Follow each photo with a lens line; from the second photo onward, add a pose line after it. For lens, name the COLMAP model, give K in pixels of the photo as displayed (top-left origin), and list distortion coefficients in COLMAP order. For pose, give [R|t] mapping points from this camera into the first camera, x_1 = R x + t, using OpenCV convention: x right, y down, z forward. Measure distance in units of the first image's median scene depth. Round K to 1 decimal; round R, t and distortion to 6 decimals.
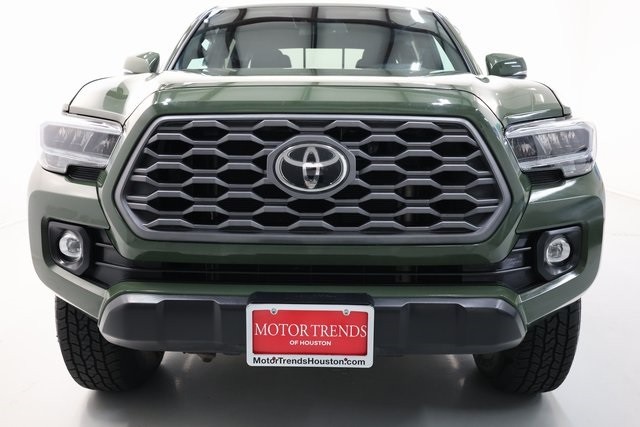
lens RADIAL K [[594.0, 0, 320.0], [0, 594.0, 213.5], [0, 0, 1]] dist [-0.005123, -0.005486]
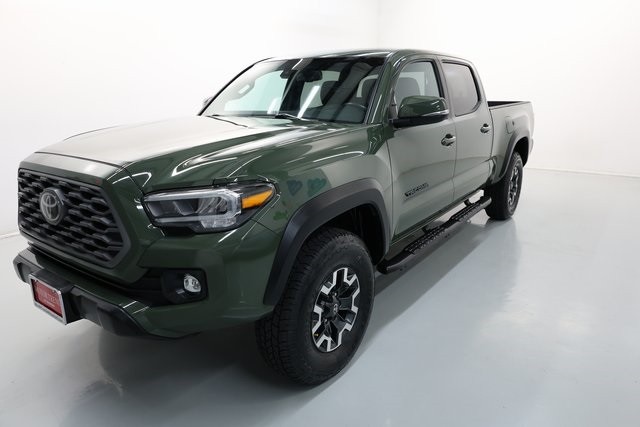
lens RADIAL K [[438.4, 0, 320.0], [0, 438.4, 213.5], [0, 0, 1]] dist [-0.002995, -0.000679]
pose [[0.810991, 0.145937, -0.566565, 1.341238], [-0.085277, 0.987534, 0.132305, -0.291100], [0.578810, -0.058983, 0.813326, 0.404495]]
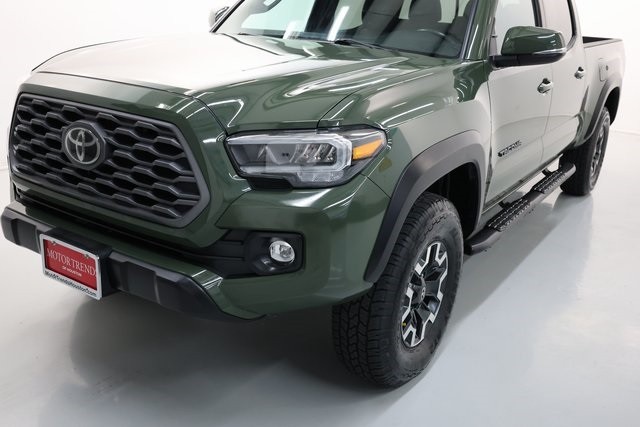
lens RADIAL K [[620.8, 0, 320.0], [0, 620.8, 213.5], [0, 0, 1]] dist [0.007067, 0.011871]
pose [[0.839256, 0.211985, -0.500711, 1.147506], [-0.140045, 0.974076, 0.177659, -0.247689], [0.525391, -0.078979, 0.847187, 0.084518]]
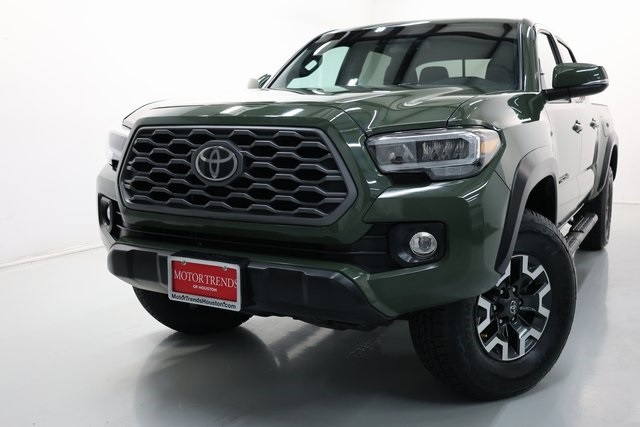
lens RADIAL K [[659.0, 0, 320.0], [0, 659.0, 213.5], [0, 0, 1]] dist [0.000136, -0.008946]
pose [[0.886493, 0.061773, -0.458600, 0.908543], [-0.076854, 0.996940, -0.014275, 0.043251], [0.456315, 0.047900, 0.888528, -0.257546]]
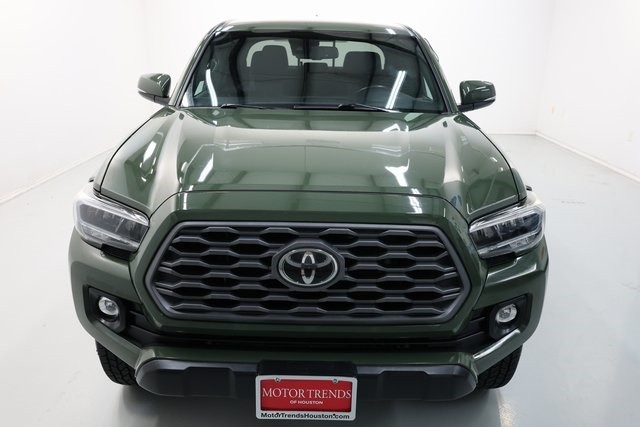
lens RADIAL K [[530.2, 0, 320.0], [0, 530.2, 213.5], [0, 0, 1]] dist [-0.006663, -0.000197]
pose [[0.999689, 0.008784, 0.023343, -0.016849], [-0.012207, 0.988487, 0.150811, -0.344946], [-0.021749, -0.151049, 0.988287, -0.055445]]
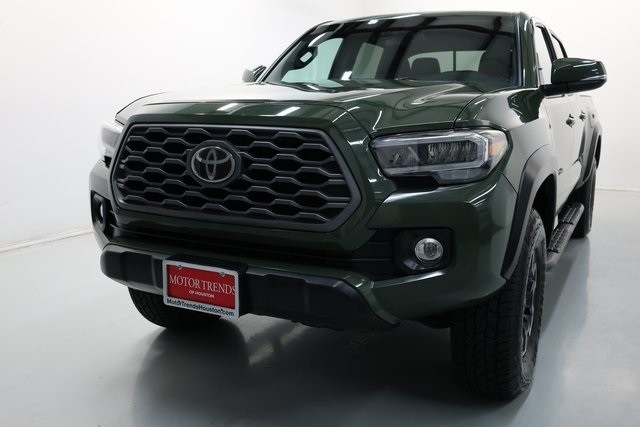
lens RADIAL K [[620.8, 0, 320.0], [0, 620.8, 213.5], [0, 0, 1]] dist [0.007067, 0.011871]
pose [[0.895817, 0.079545, -0.437247, 0.813428], [-0.079731, 0.996655, 0.017965, -0.010763], [0.437213, 0.018769, 0.899162, -0.151537]]
